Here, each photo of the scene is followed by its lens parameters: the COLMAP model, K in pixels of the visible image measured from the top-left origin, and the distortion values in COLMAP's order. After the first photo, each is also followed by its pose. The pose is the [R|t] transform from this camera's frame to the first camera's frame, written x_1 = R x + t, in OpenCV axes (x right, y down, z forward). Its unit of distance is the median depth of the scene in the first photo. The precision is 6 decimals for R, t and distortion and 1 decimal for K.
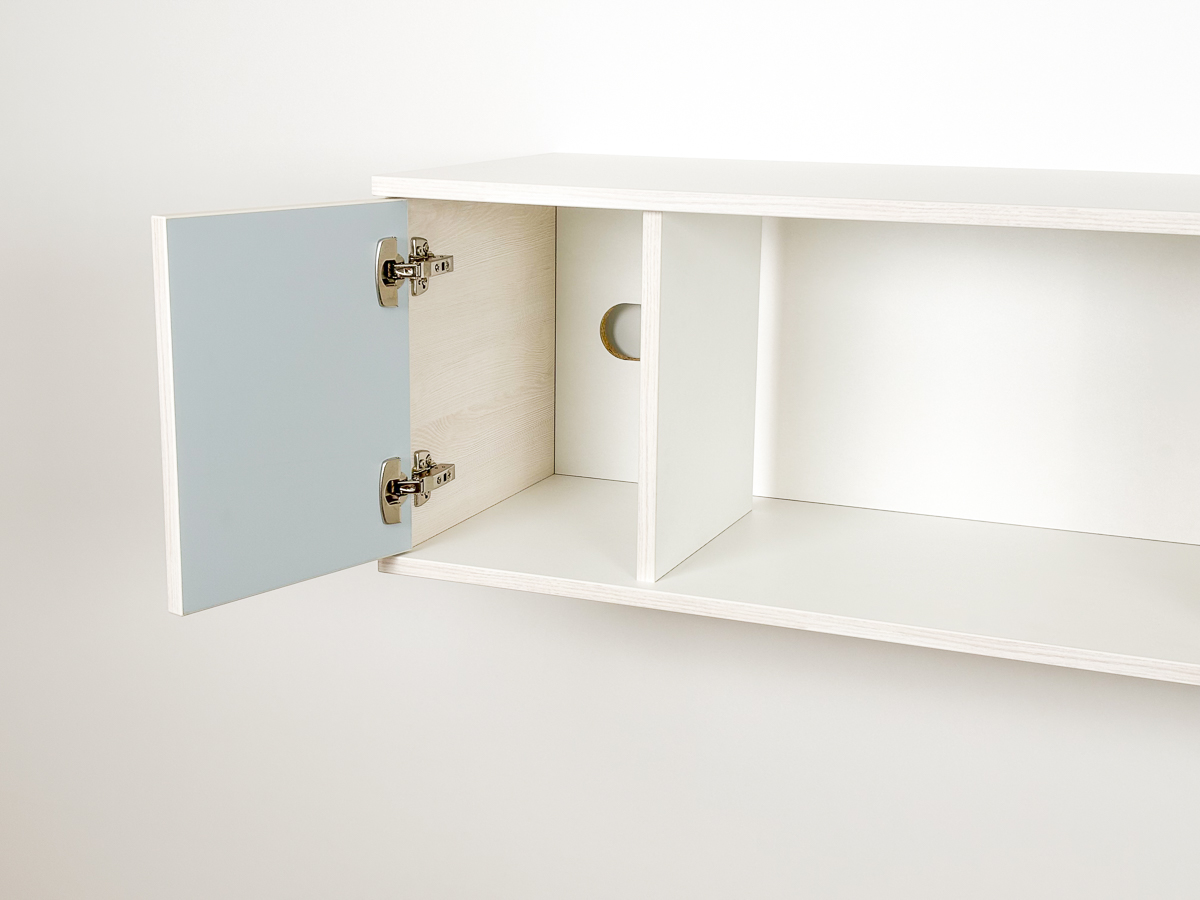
lens RADIAL K [[1977.1, 0, 600.0], [0, 1977.1, 450.0], [0, 0, 1]] dist [0.381263, -1.477050]
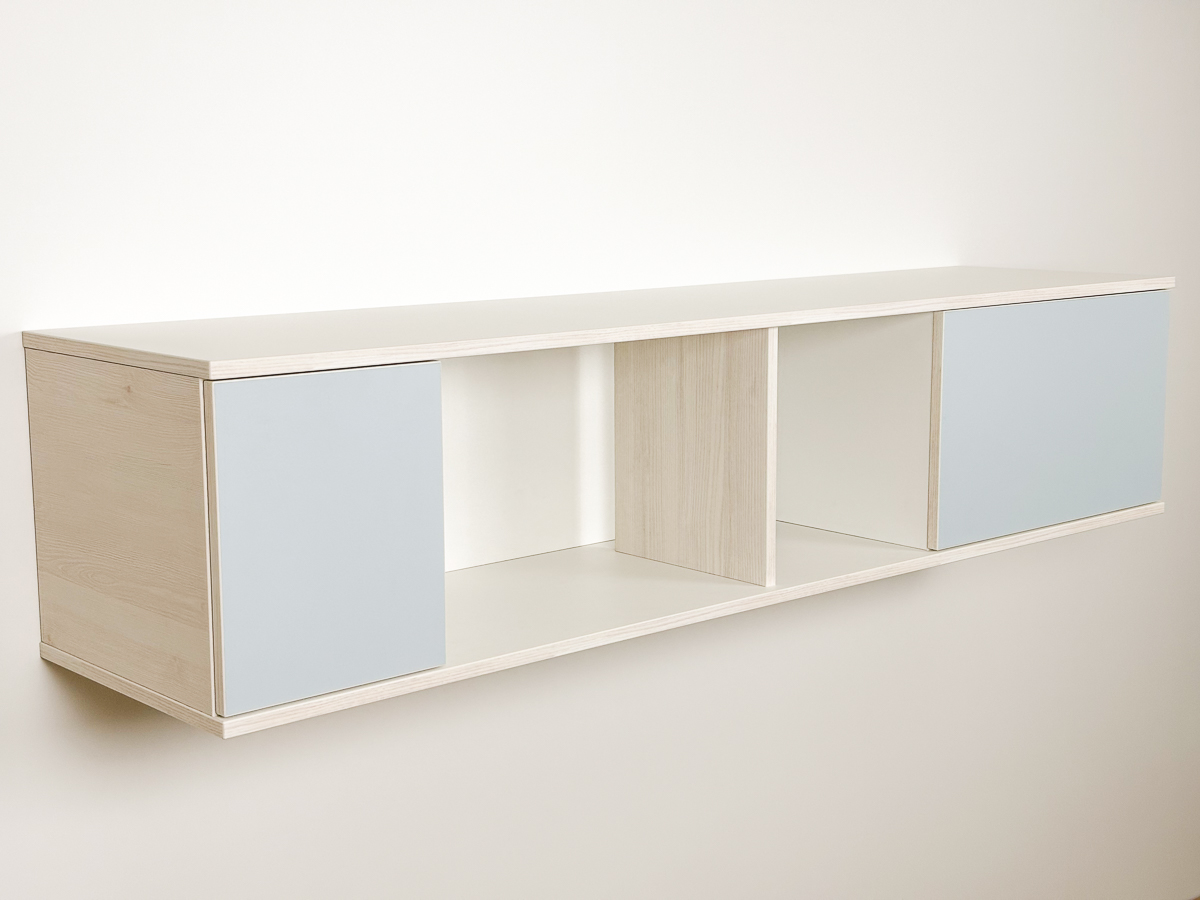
lens RADIAL K [[1814.9, 0, 600.0], [0, 1814.9, 450.0], [0, 0, 1]] dist [0.458725, -2.631413]
pose [[0.421663, -0.144131, 0.895224, -1.023290], [0.225878, 0.972859, 0.050239, -0.105416], [-0.878168, 0.181028, 0.442775, 0.439711]]
